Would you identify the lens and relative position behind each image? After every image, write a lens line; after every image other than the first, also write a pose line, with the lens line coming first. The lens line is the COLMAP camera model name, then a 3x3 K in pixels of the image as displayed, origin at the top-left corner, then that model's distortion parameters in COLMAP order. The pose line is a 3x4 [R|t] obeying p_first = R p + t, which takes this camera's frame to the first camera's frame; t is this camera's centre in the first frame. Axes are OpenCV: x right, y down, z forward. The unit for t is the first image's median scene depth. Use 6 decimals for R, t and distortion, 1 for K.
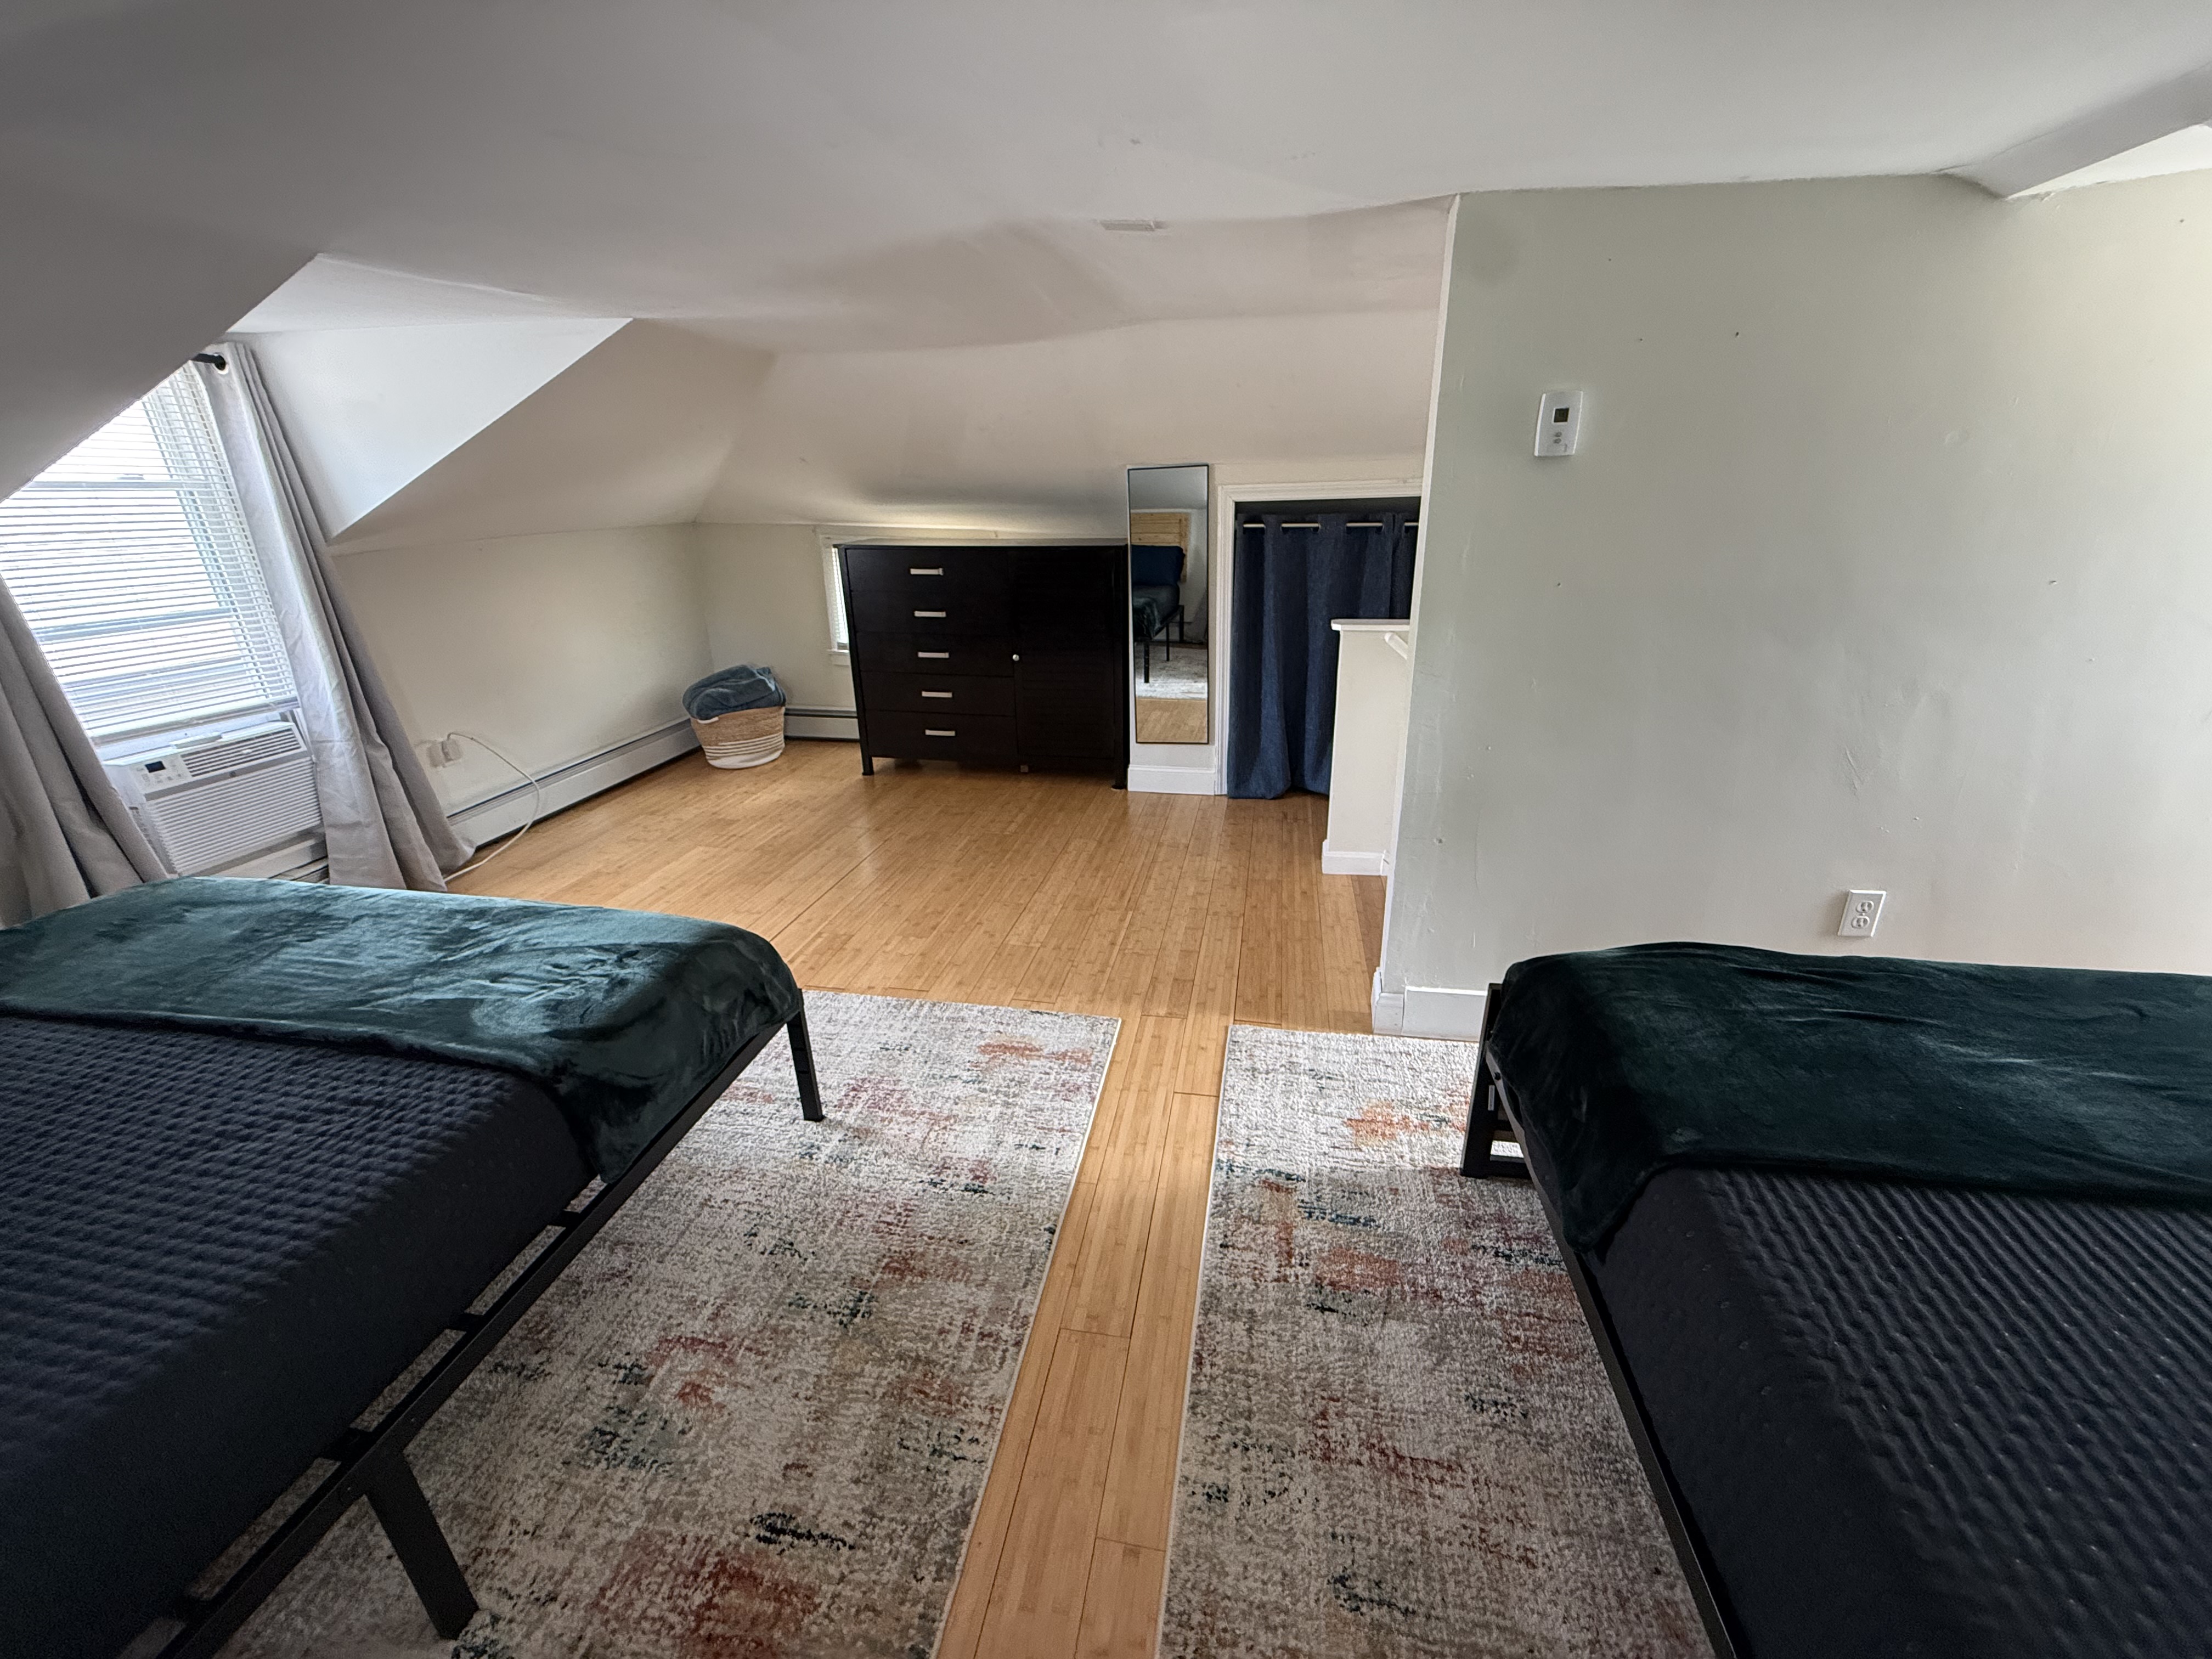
lens RADIAL K [[880.2, 0, 1100.3], [0, 880.2, 830.6], [0, 0, 1]] dist [0.000308, -0.000135]
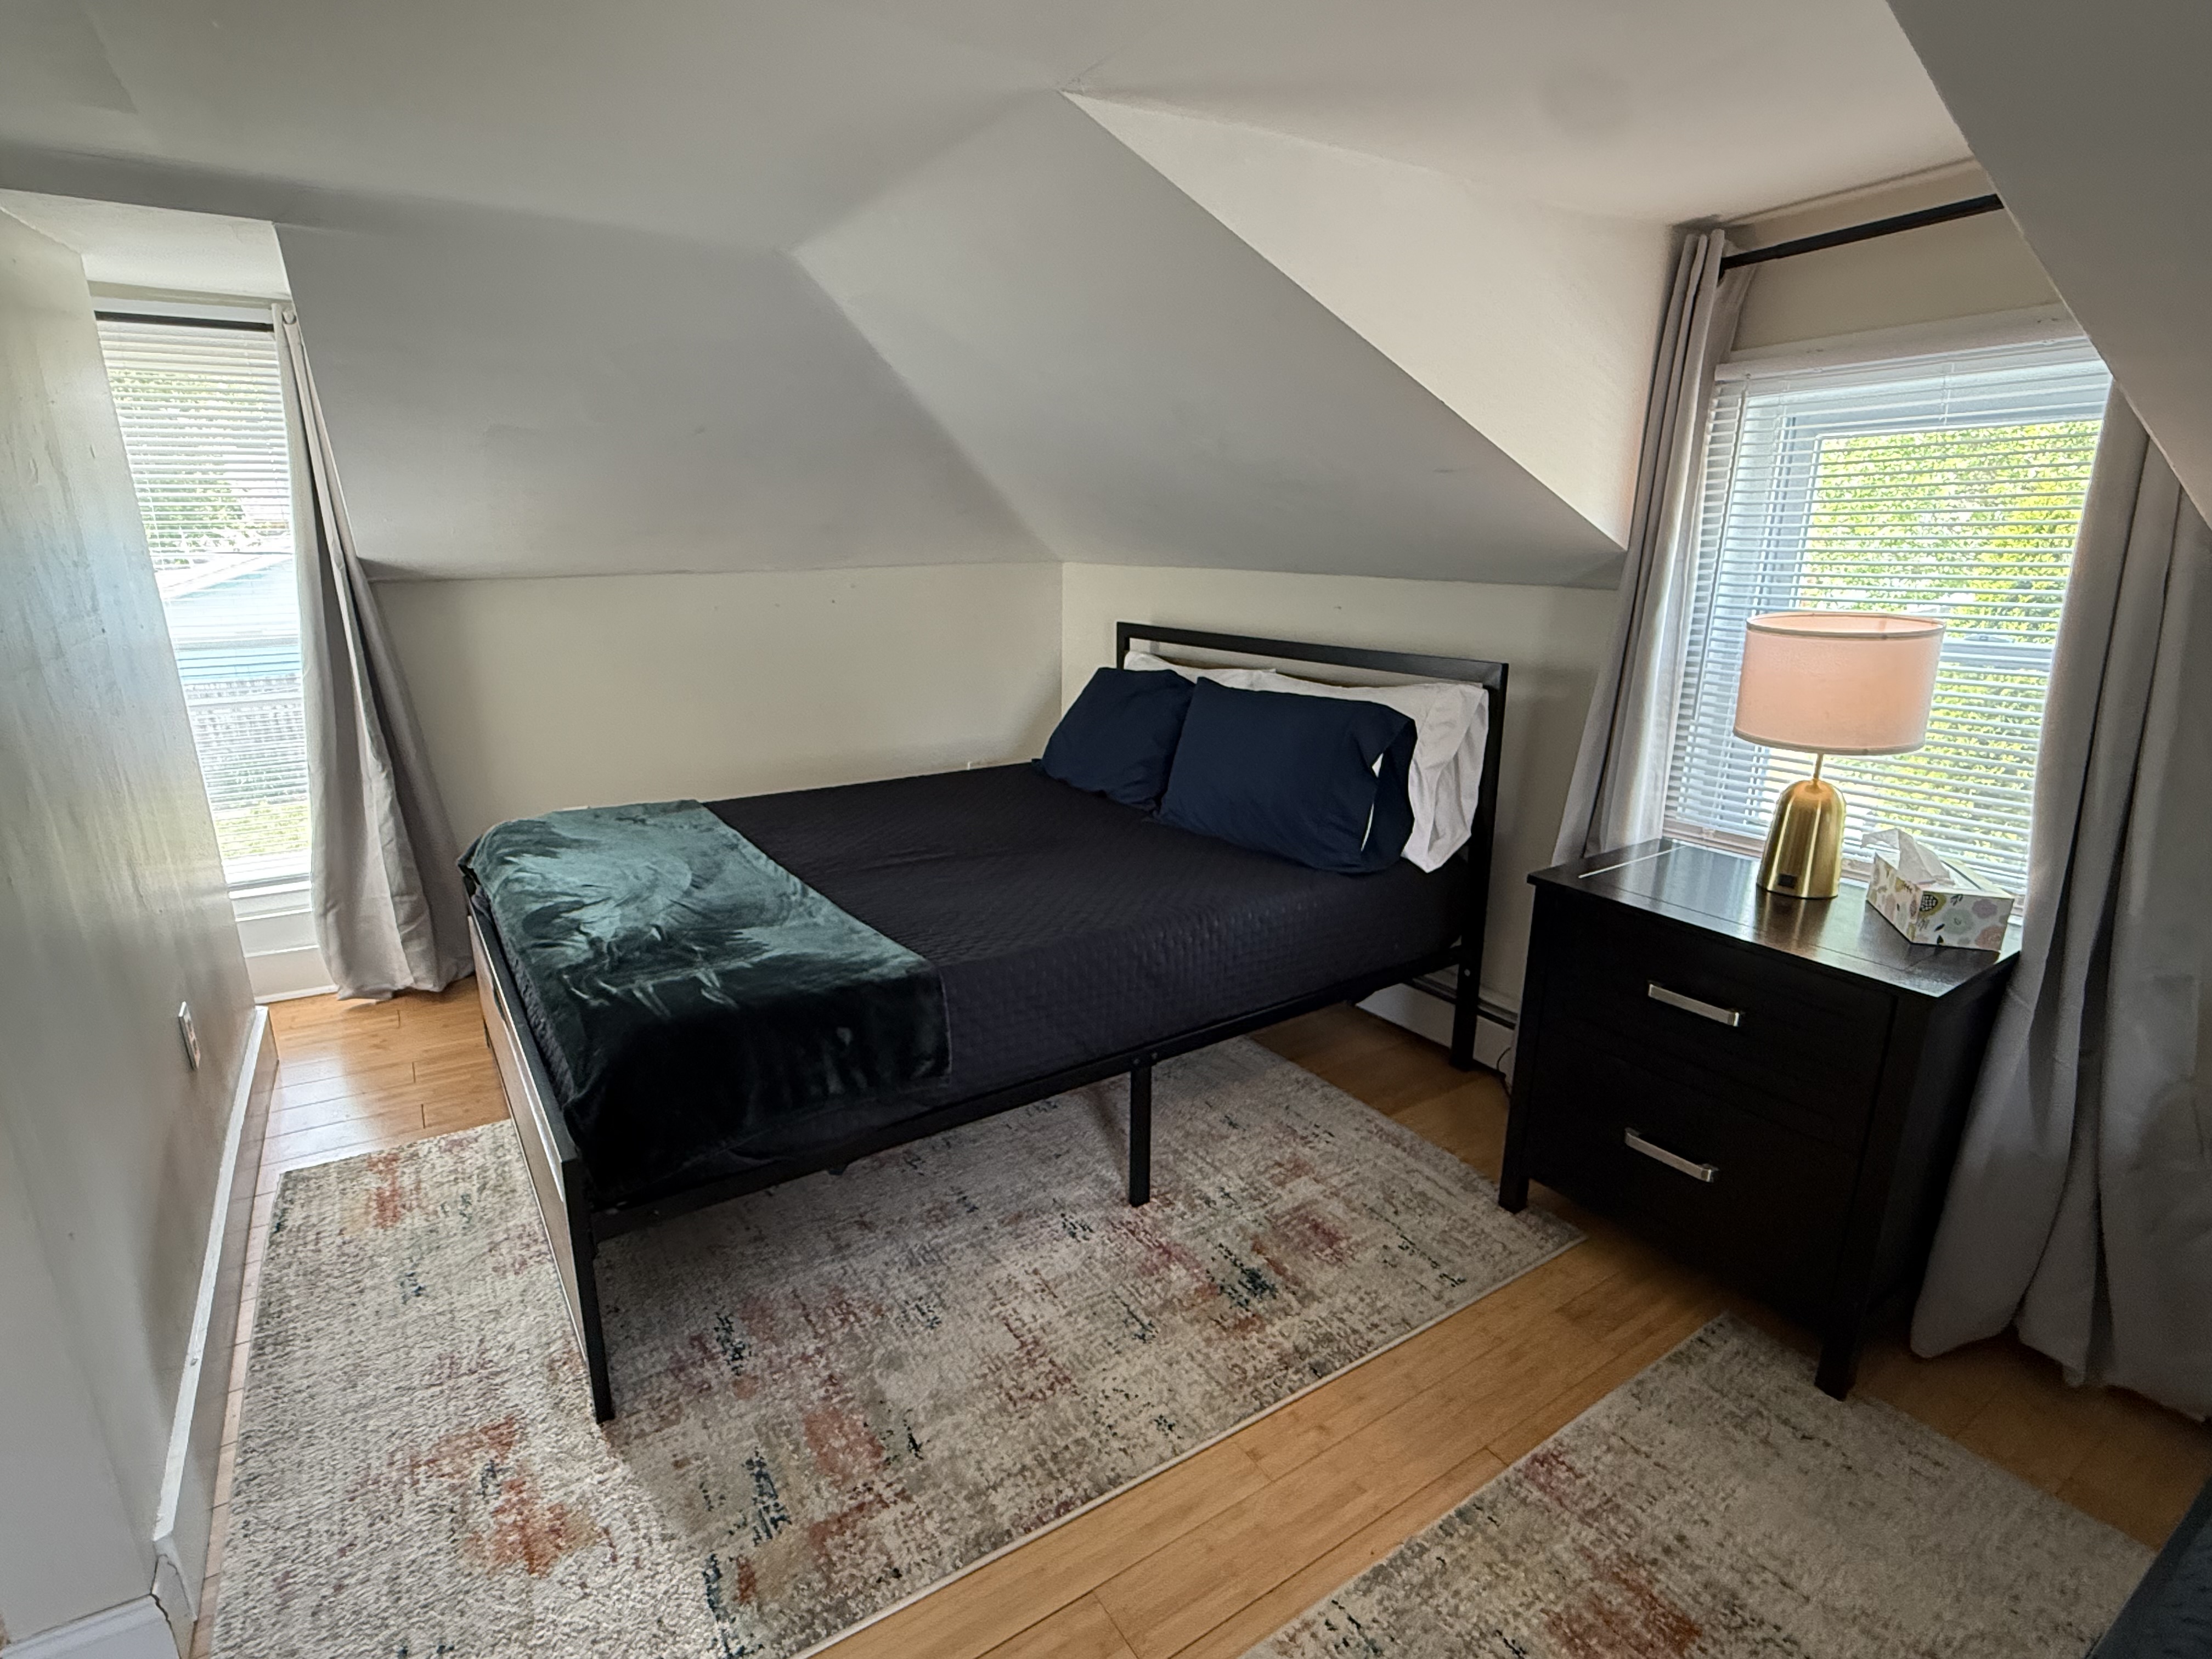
lens RADIAL K [[1101.3, 0, 1102.3], [0, 1101.3, 829.6], [0, 0, 1]] dist [-0.001739, -0.000172]
pose [[-0.692057, -0.171933, 0.701067, -0.459099], [0.279648, 0.831515, 0.479979, -0.366558], [-0.665473, 0.528224, -0.527376, 1.012170]]
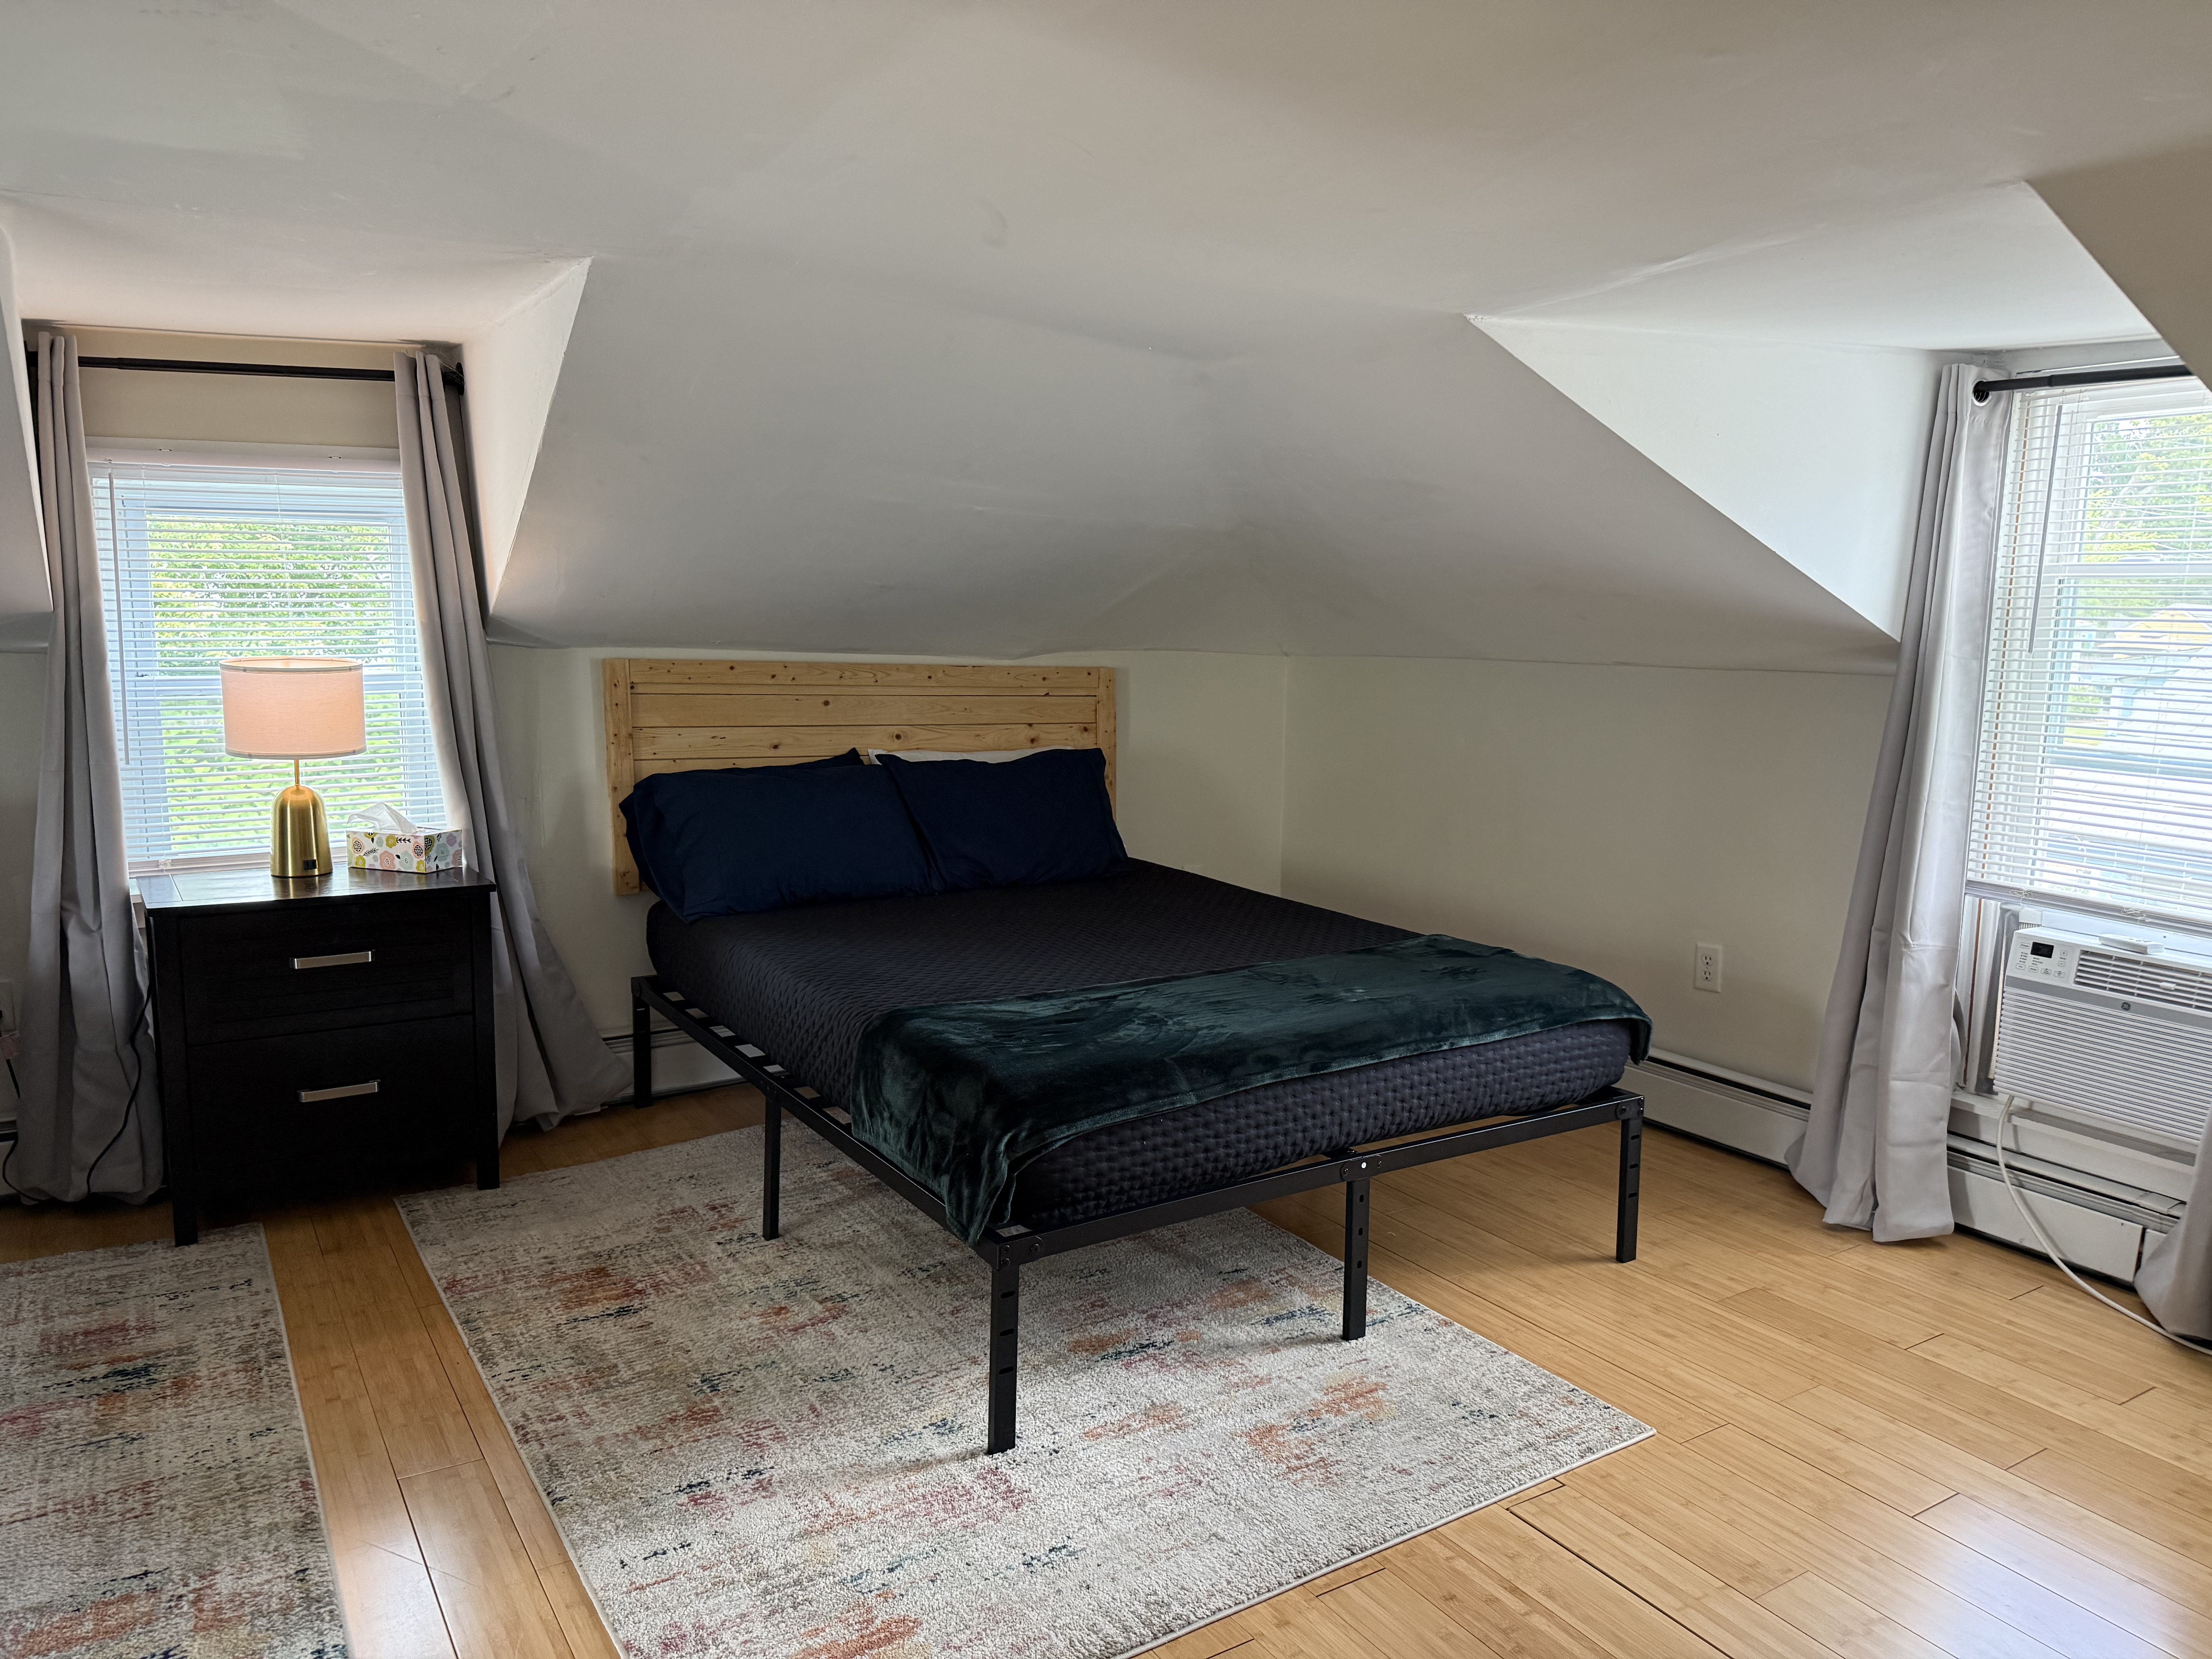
lens RADIAL K [[1554.3, 0, 1115.7], [0, 1554.3, 845.0], [0, 0, 1]] dist [0.032495, -0.044326]
pose [[-0.725775, 0.111560, -0.678826, 0.441872], [-0.252499, 0.874693, 0.413711, -0.707324], [0.639918, 0.471664, -0.606661, 1.857051]]
